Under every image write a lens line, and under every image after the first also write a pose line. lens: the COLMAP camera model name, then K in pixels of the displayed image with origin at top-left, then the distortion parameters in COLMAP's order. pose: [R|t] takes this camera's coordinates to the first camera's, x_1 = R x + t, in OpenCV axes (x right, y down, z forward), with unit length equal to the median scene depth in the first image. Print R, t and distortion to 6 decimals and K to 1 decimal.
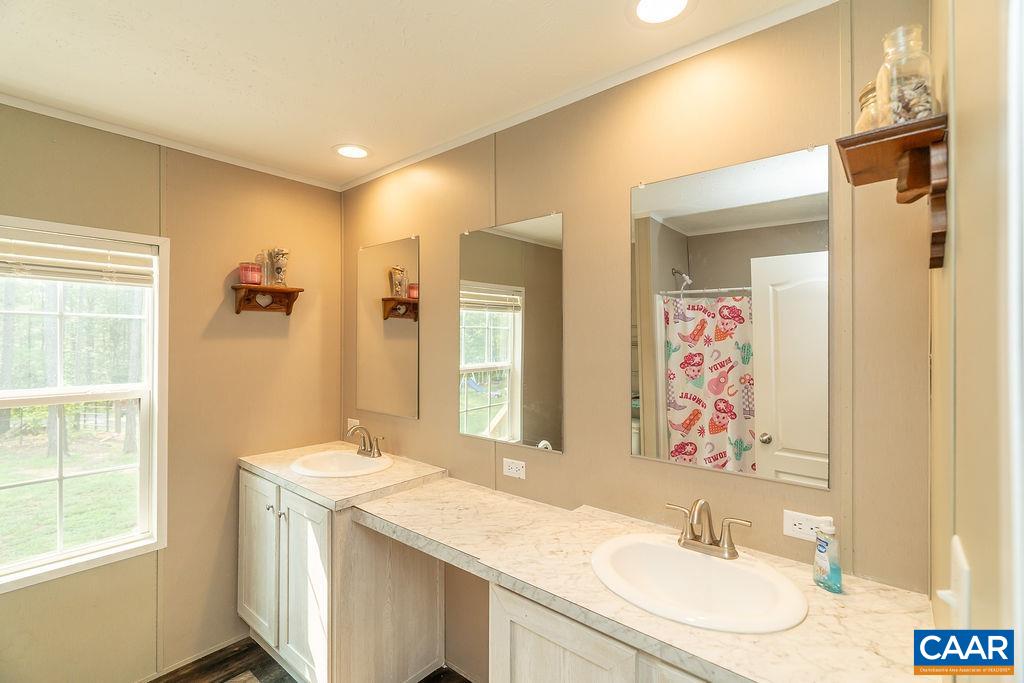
lens RADIAL K [[458.6, 0, 511.8], [0, 458.6, 337.0], [0, 0, 1]] dist [-0.003701, 0.000041]
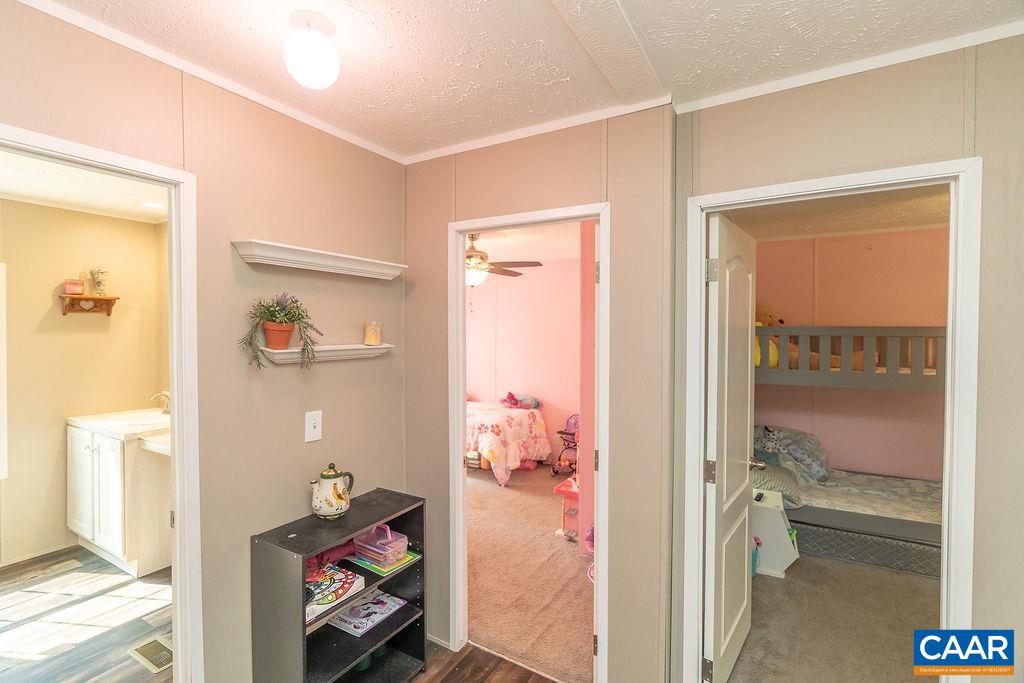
lens RADIAL K [[460.9, 0, 511.8], [0, 460.9, 337.5], [0, 0, 1]] dist [-0.004276, -0.000097]
pose [[0.986685, 0.000146, 0.162641, 0.523077], [-0.003415, 0.999798, 0.019817, -0.015232], [-0.162605, -0.020109, 0.986486, -0.608123]]
